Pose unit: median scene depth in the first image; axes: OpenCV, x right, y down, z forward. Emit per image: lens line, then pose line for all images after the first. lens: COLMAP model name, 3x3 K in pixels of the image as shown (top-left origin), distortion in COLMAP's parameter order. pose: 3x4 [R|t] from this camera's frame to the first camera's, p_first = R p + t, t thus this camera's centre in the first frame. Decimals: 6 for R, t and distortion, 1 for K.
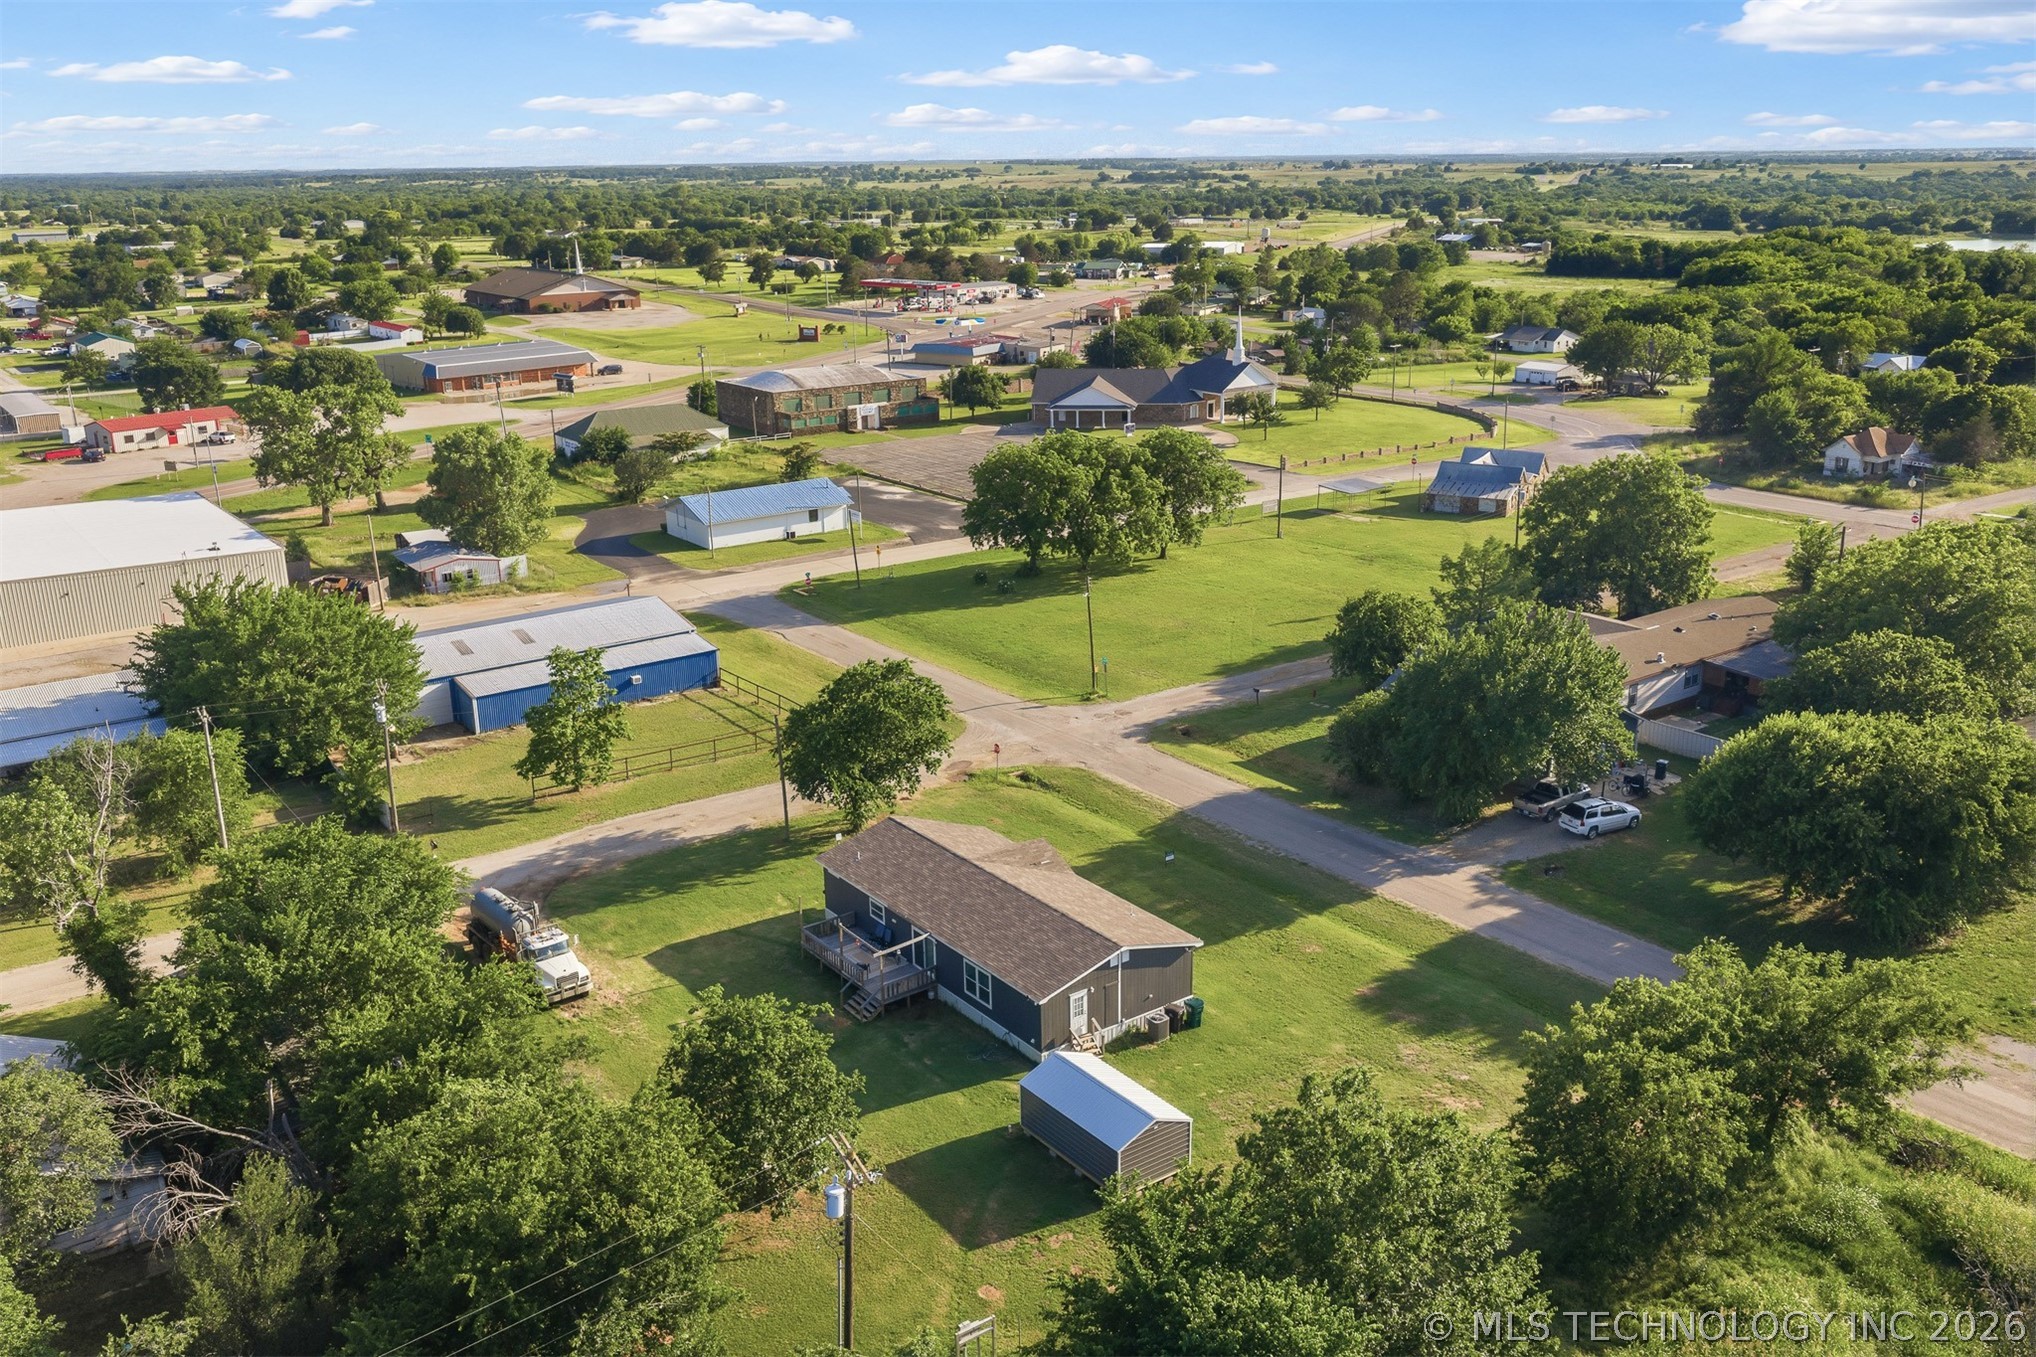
lens RADIAL K [[1696.1, 0, 1034.8], [0, 1696.1, 673.6], [0, 0, 1]] dist [0.017838, -0.020221]
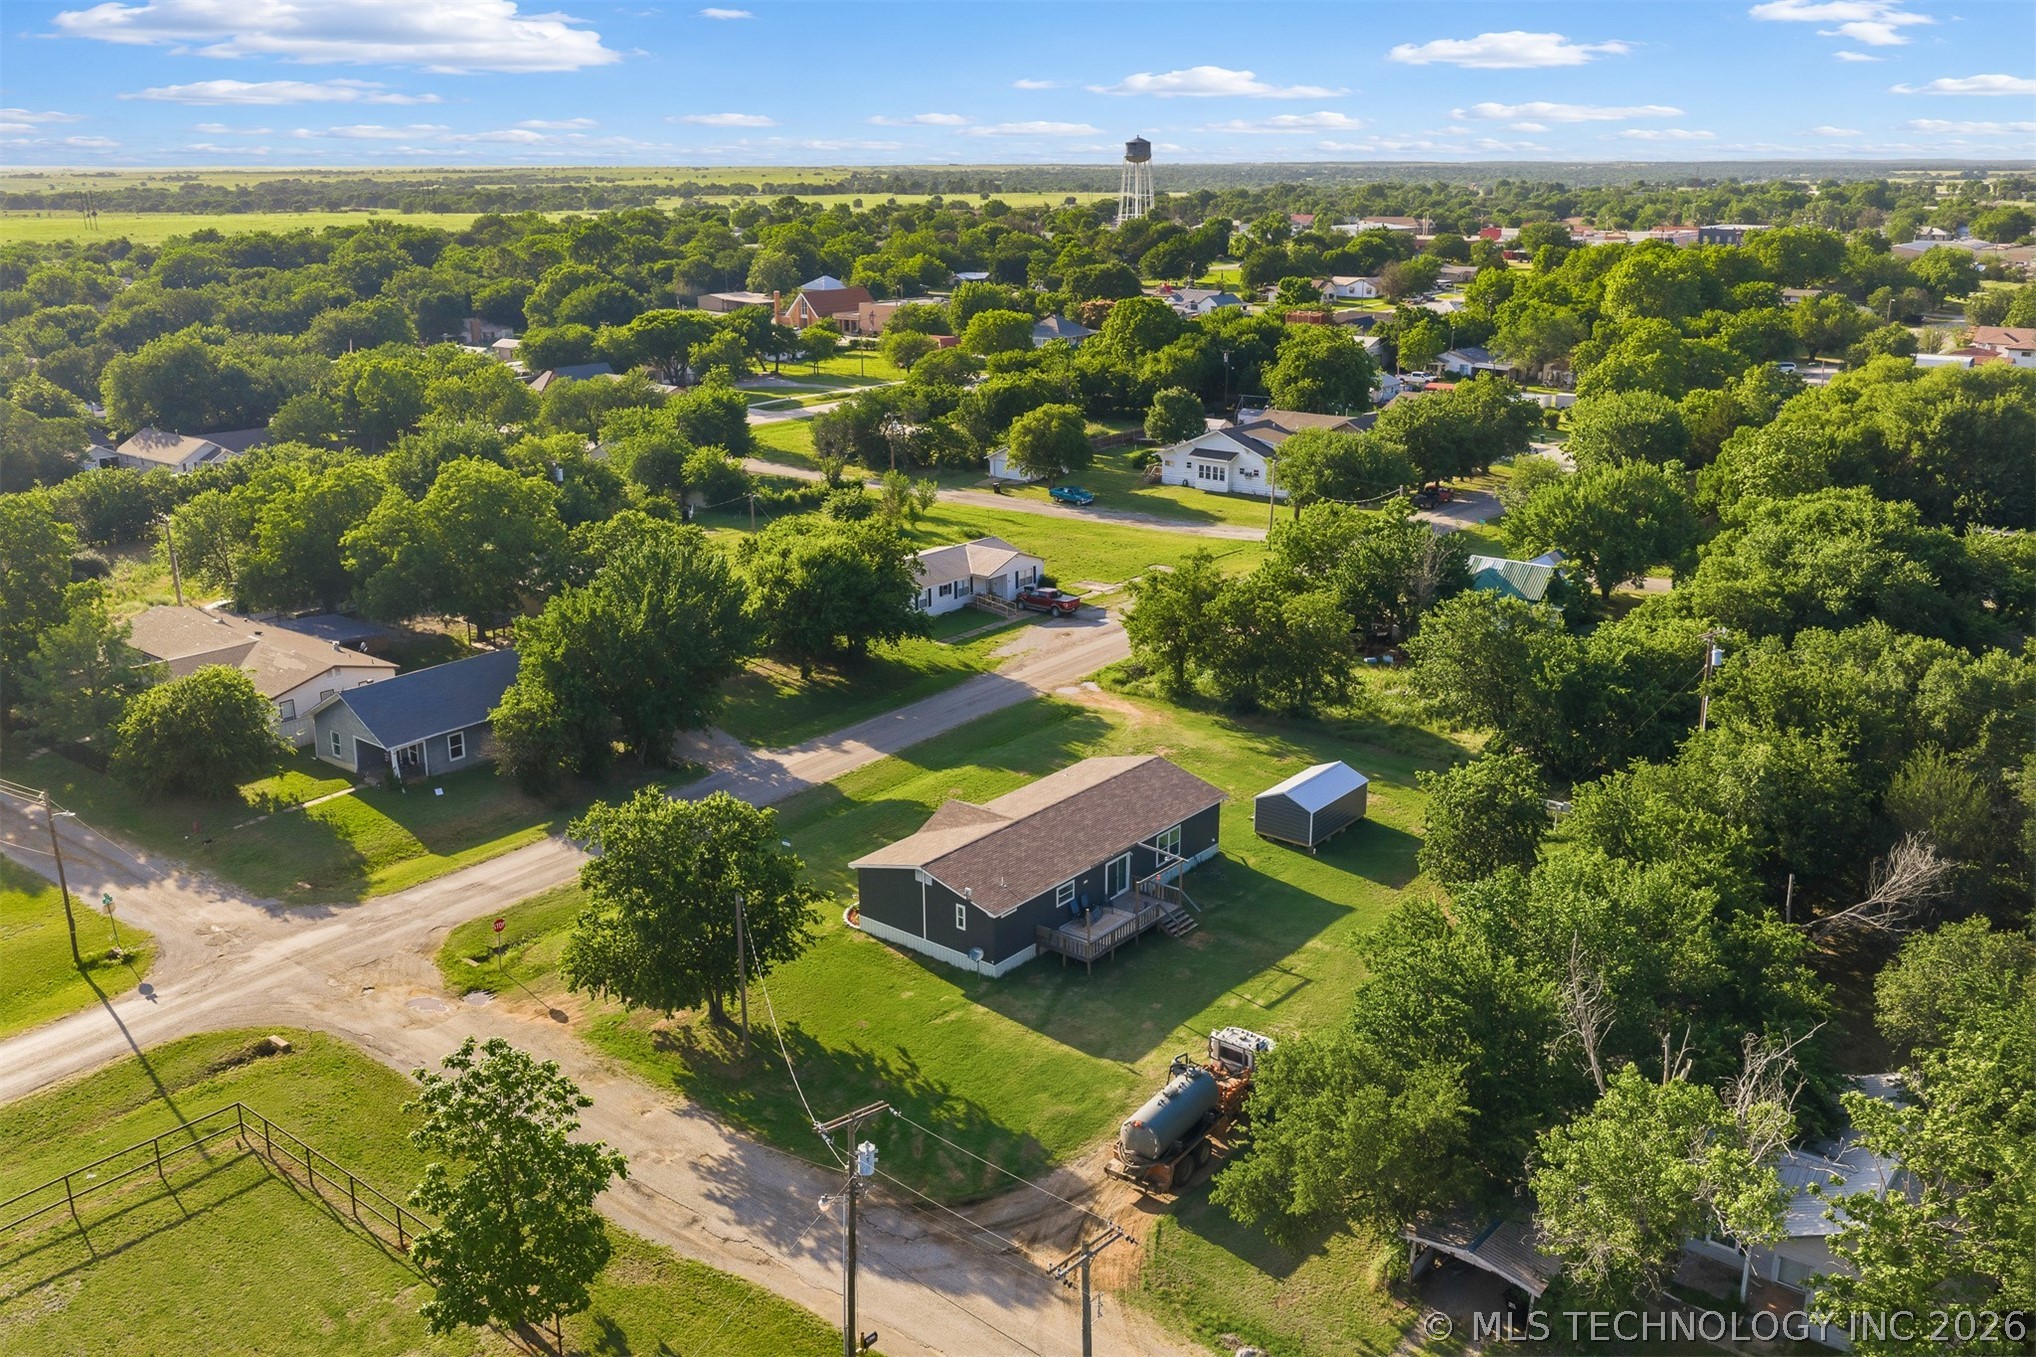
lens RADIAL K [[1696.1, 0, 1017.9], [0, 1696.1, 677.8], [0, 0, 1]] dist [0.017838, -0.020221]
pose [[-0.241900, -0.275179, 0.930463, -0.833302], [0.291032, 0.894214, 0.340120, -0.269463], [-0.925627, 0.353070, -0.136225, 0.976691]]
